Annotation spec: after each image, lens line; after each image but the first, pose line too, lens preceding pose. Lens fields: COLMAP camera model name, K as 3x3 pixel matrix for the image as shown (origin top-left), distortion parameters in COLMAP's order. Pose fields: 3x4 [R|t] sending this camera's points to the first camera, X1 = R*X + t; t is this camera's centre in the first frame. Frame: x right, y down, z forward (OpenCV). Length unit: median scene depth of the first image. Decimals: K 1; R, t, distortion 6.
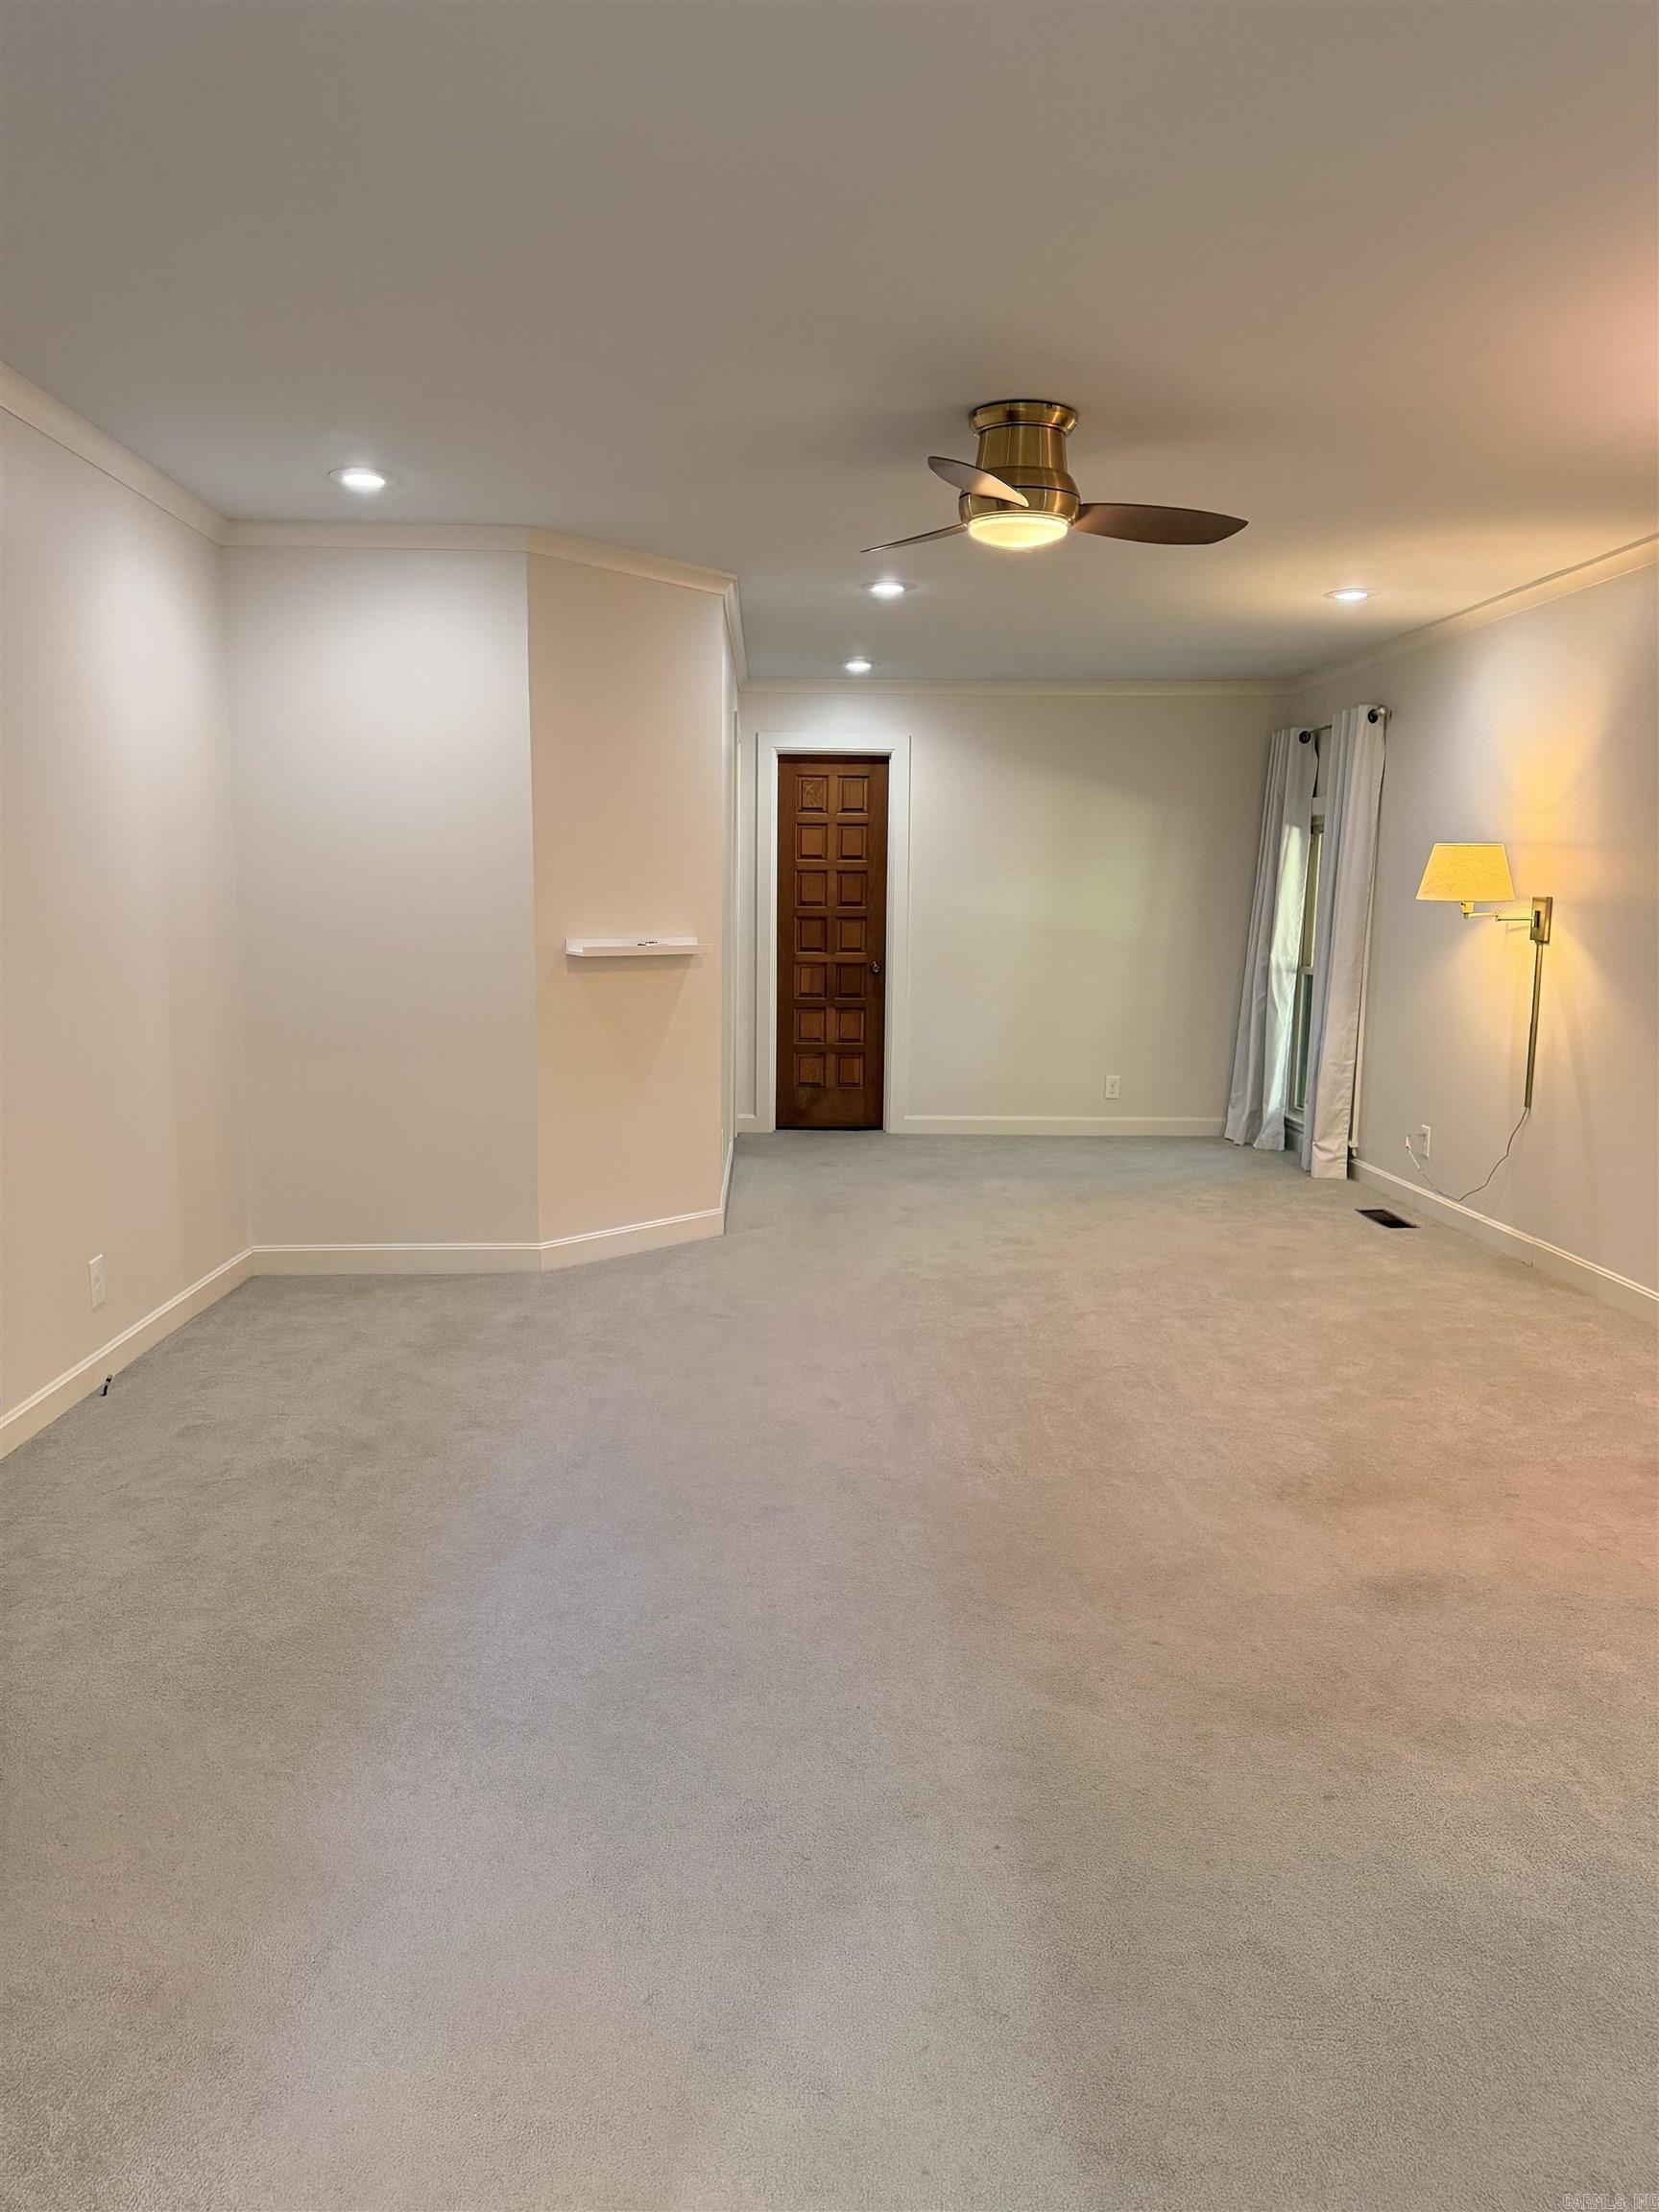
lens RADIAL K [[1552.8, 0, 809.1], [0, 1552.8, 1105.4], [0, 0, 1]] dist [0.047224, -0.049224]
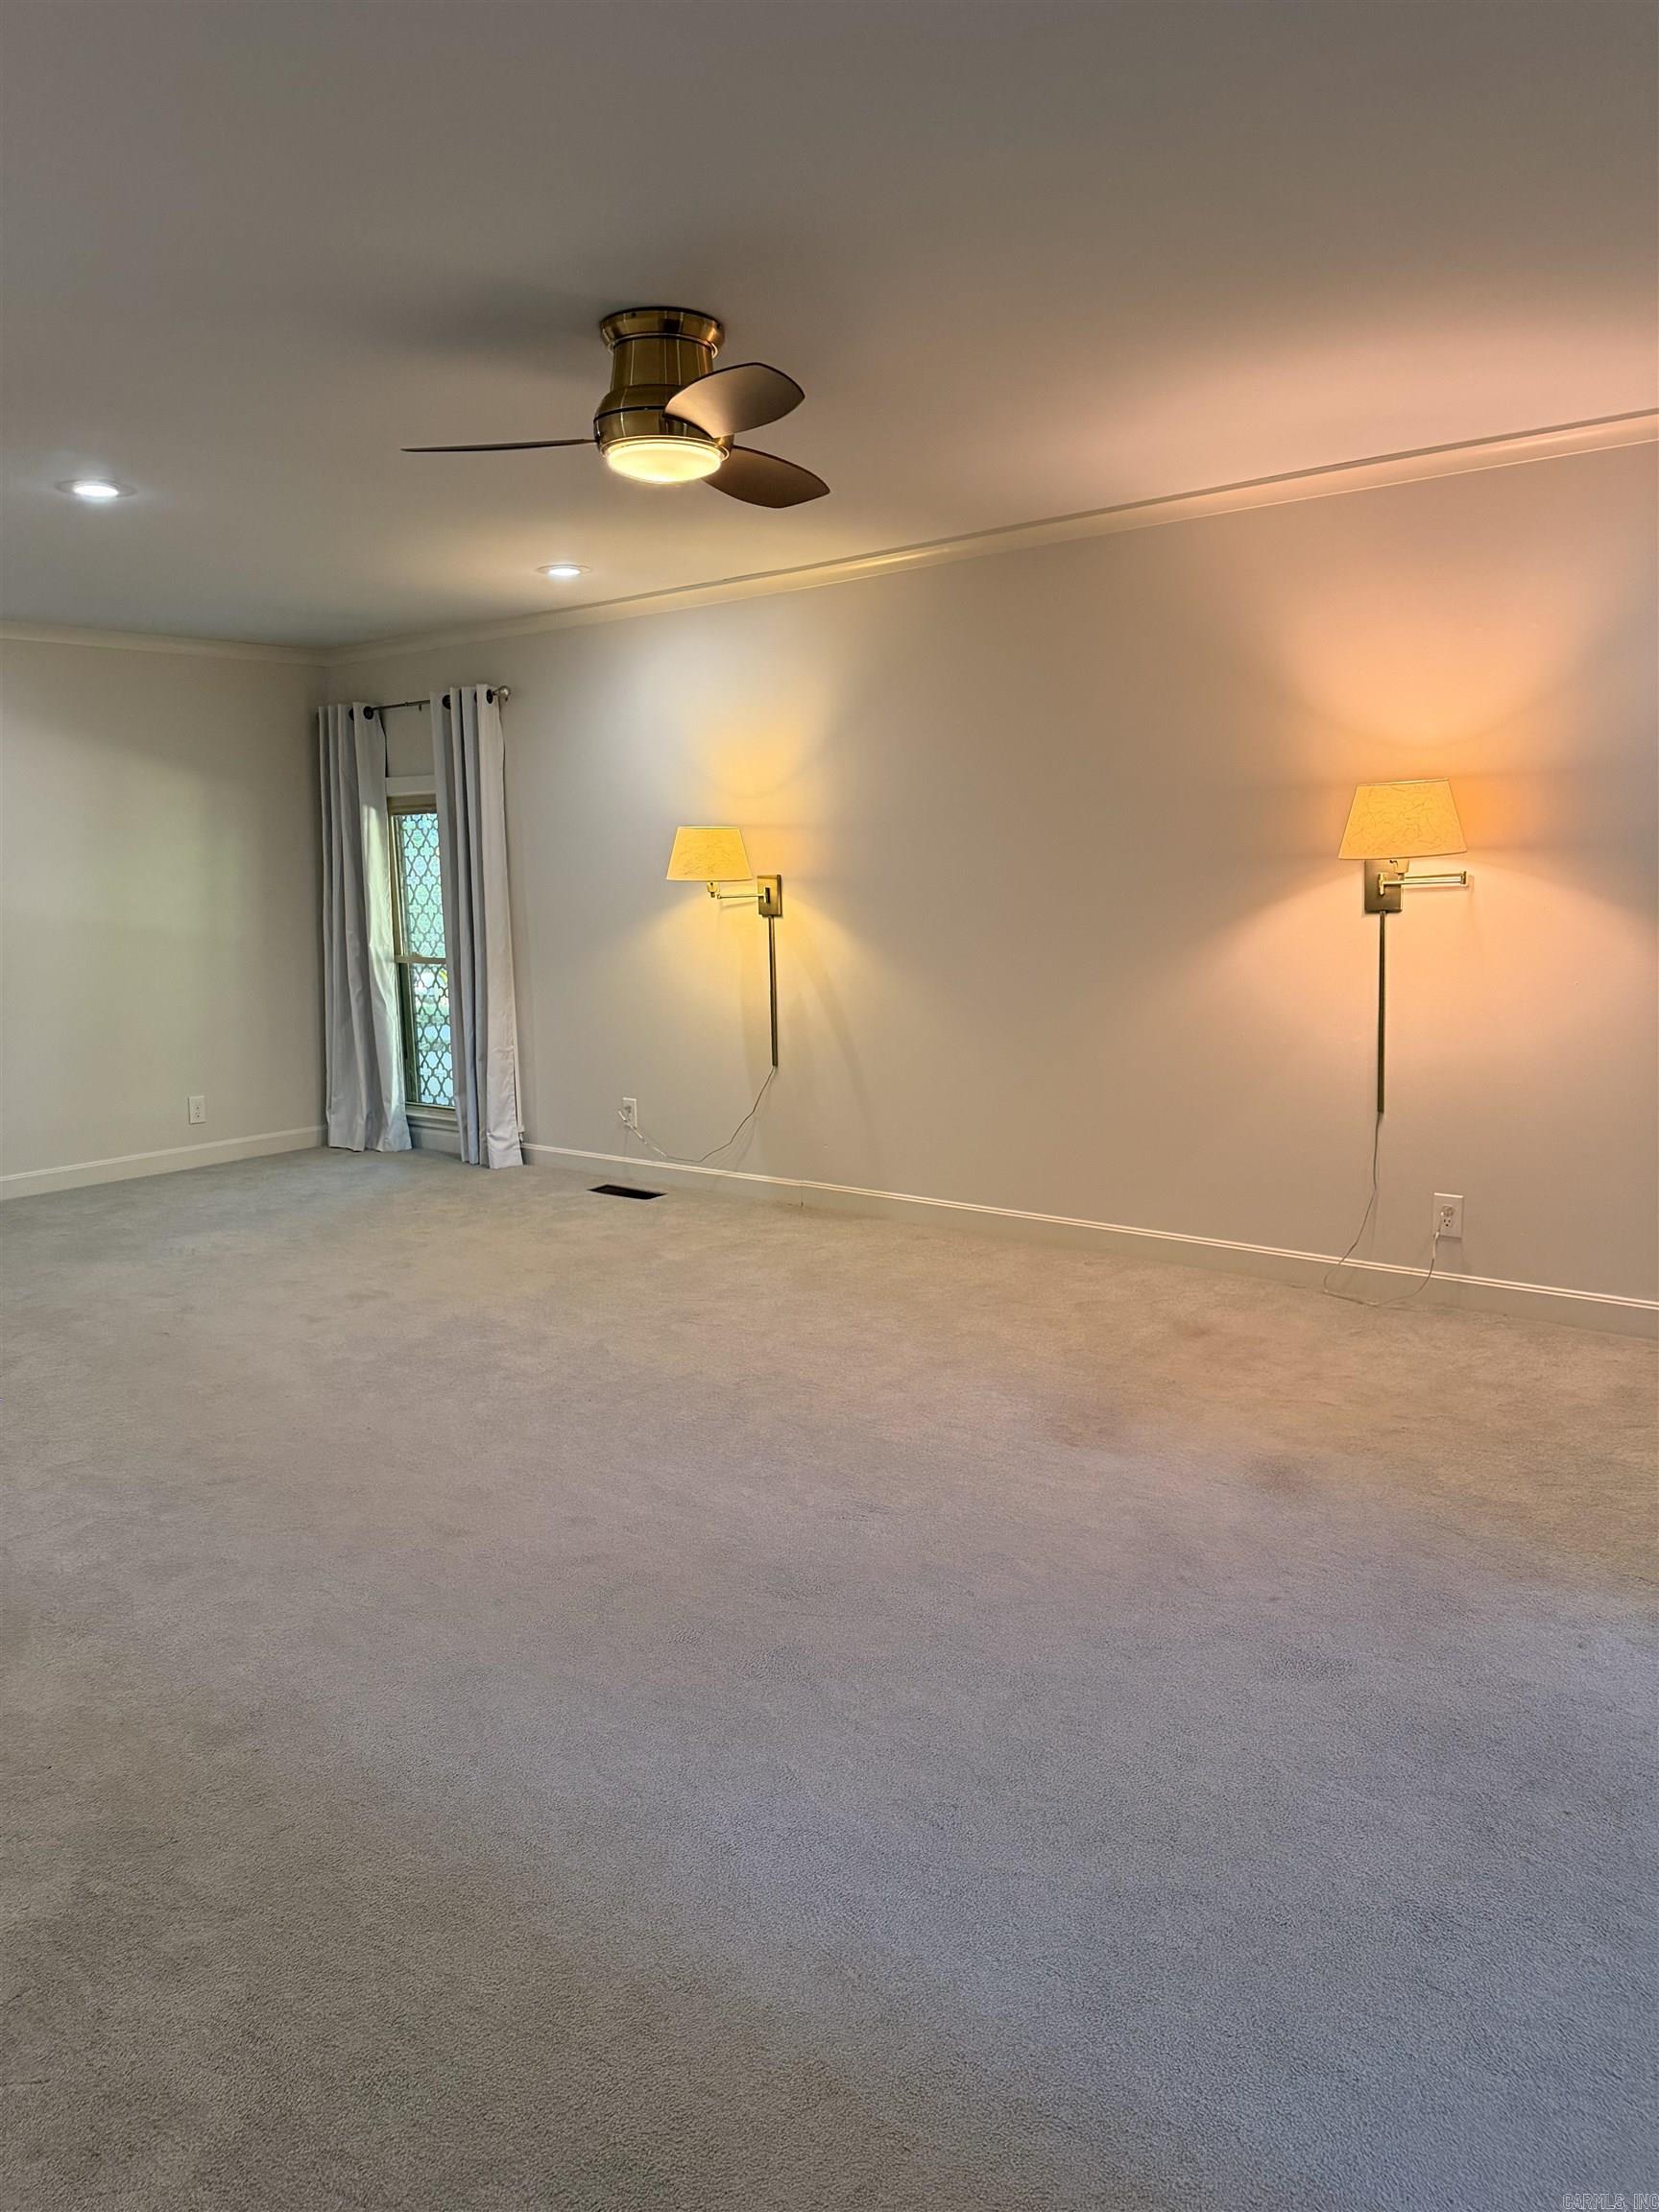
lens RADIAL K [[1552.8, 0, 821.7], [0, 1552.8, 1105.0], [0, 0, 1]] dist [0.047224, -0.049224]
pose [[0.637822, -0.139284, 0.757485, -0.280283], [0.131101, 0.988793, 0.071426, -0.036176], [-0.758944, 0.053750, 0.648934, 0.211422]]
